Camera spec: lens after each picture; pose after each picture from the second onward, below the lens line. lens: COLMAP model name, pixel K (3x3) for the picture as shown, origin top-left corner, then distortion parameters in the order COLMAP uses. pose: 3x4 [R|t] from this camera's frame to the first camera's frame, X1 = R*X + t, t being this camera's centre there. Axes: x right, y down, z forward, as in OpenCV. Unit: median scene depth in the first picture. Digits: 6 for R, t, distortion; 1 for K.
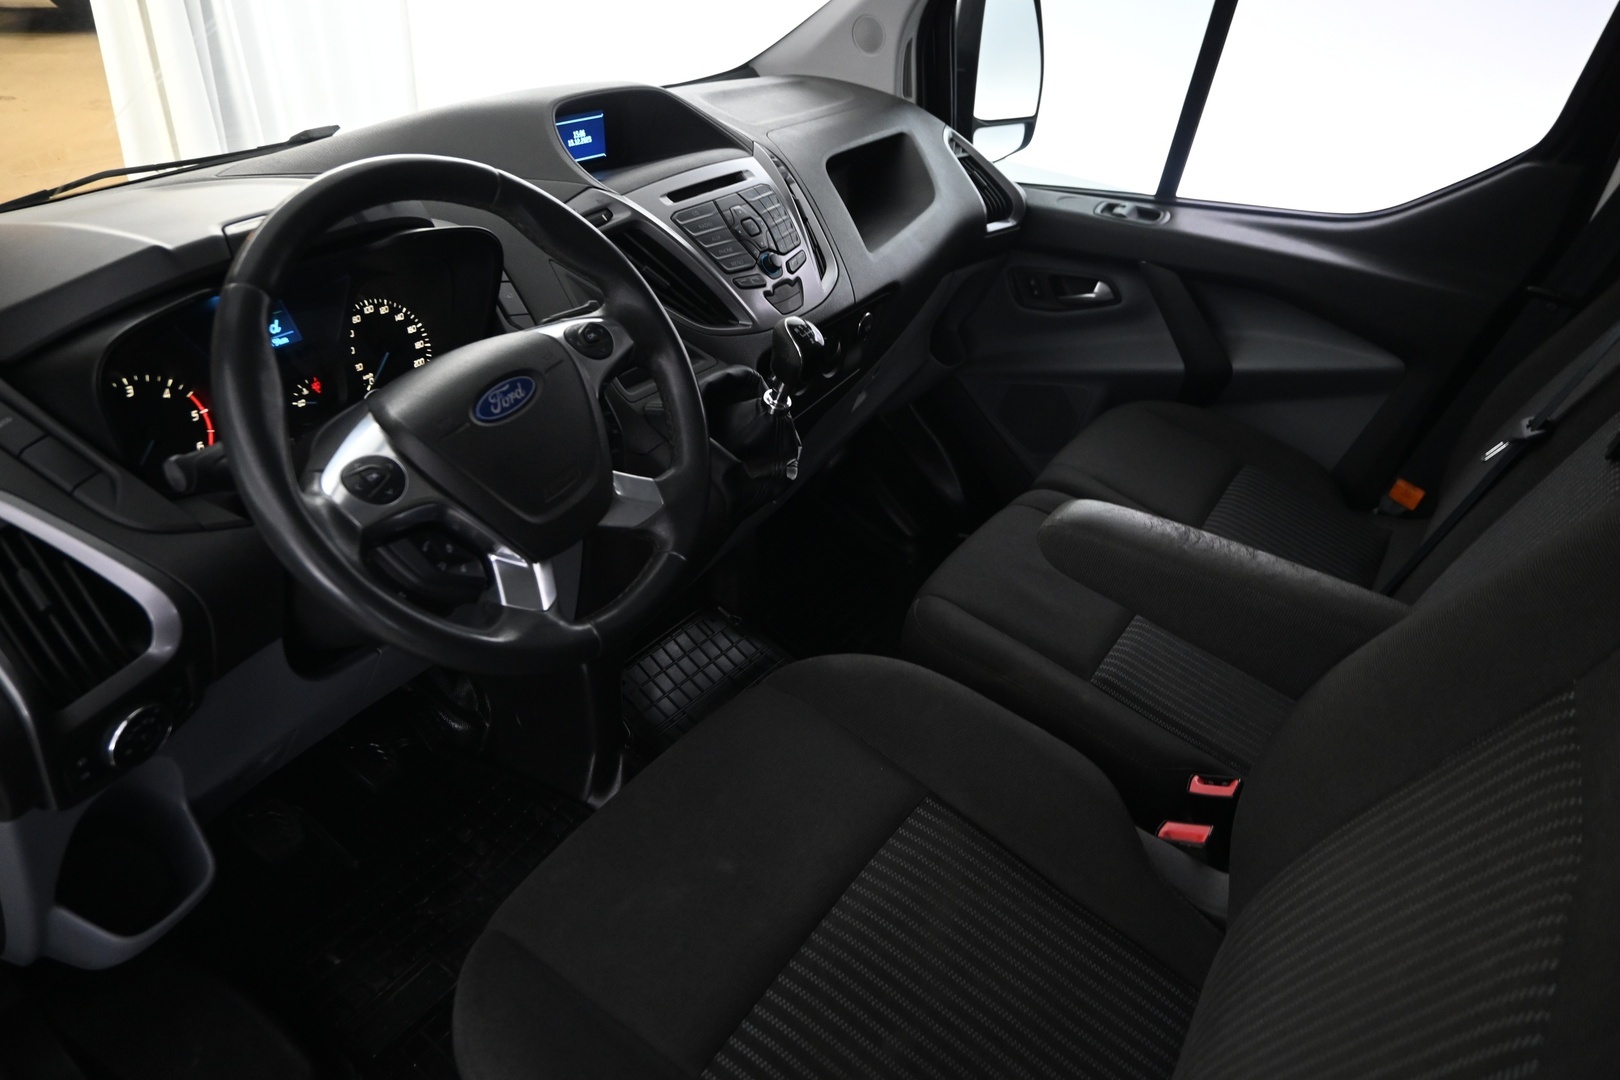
lens RADIAL K [[1106.5, 0, 810.0], [0, 1106.5, 540.0], [0, 0, 1]] dist [-0.001361, 0.001040]
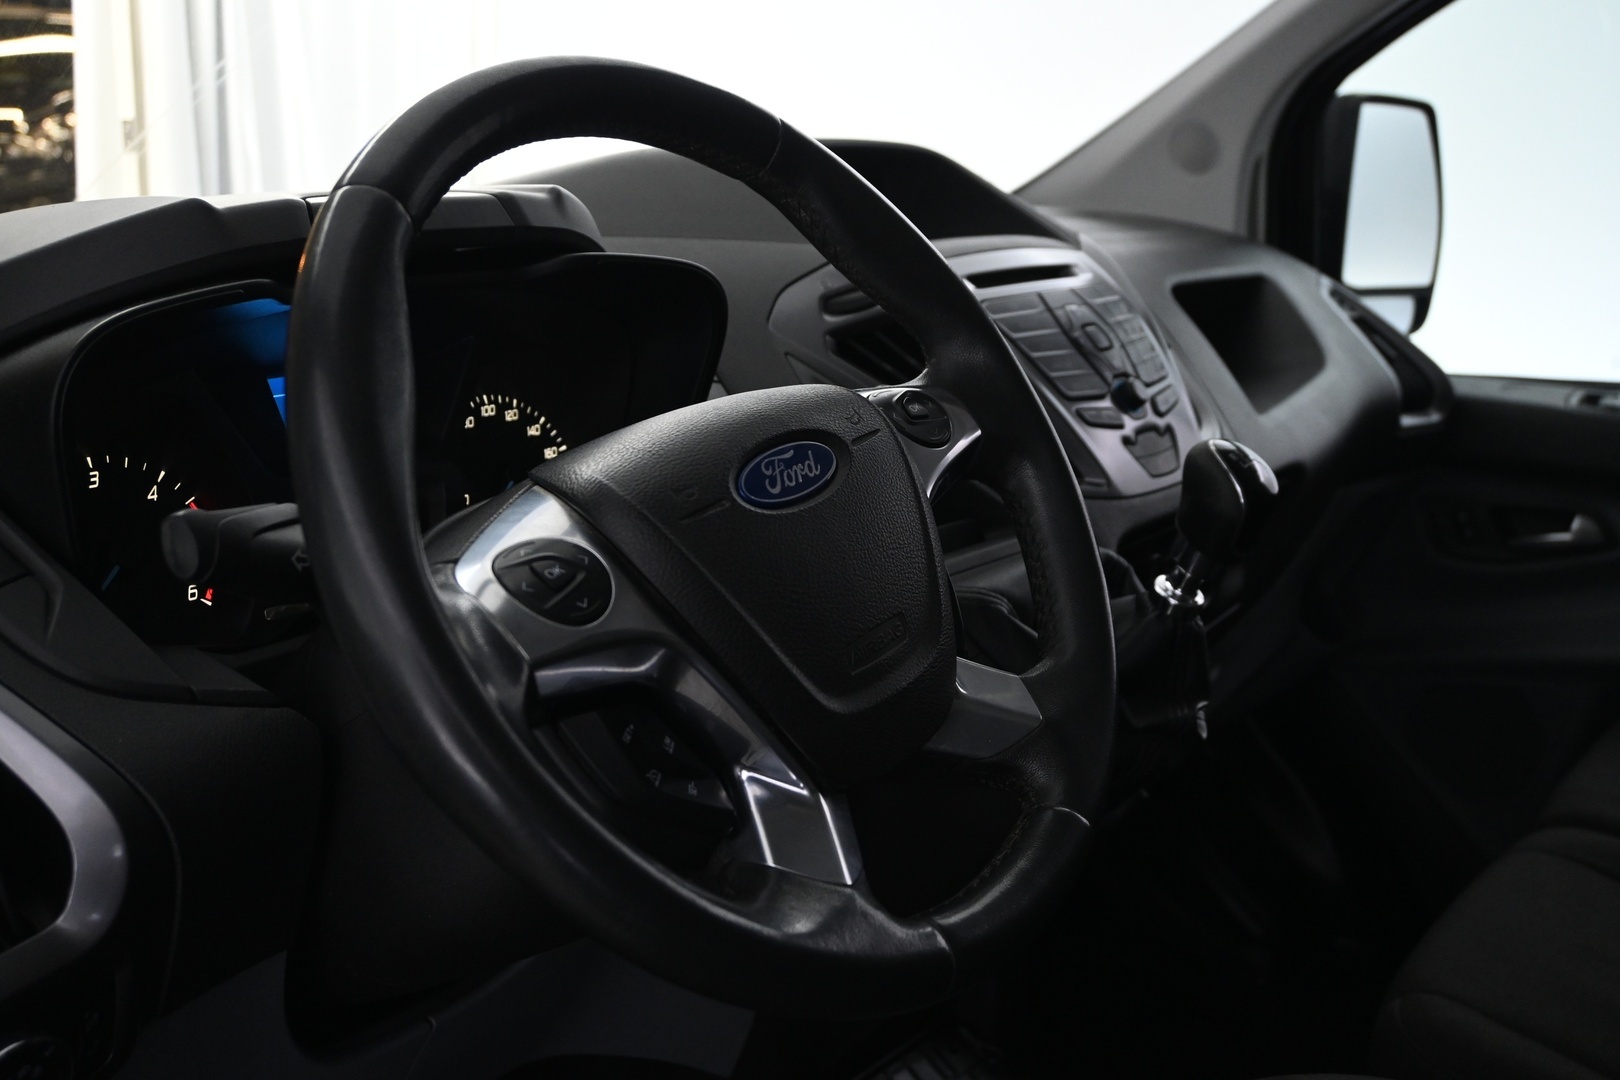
lens RADIAL K [[1590.8, 0, 810.0], [0, 1590.8, 540.0], [0, 0, 1]] dist [-0.005186, -0.018020]
pose [[0.995814, 0.027341, -0.087215, -0.149478], [-0.050936, 0.958307, -0.281165, 0.085841], [0.075892, 0.284430, 0.955688, 0.218335]]
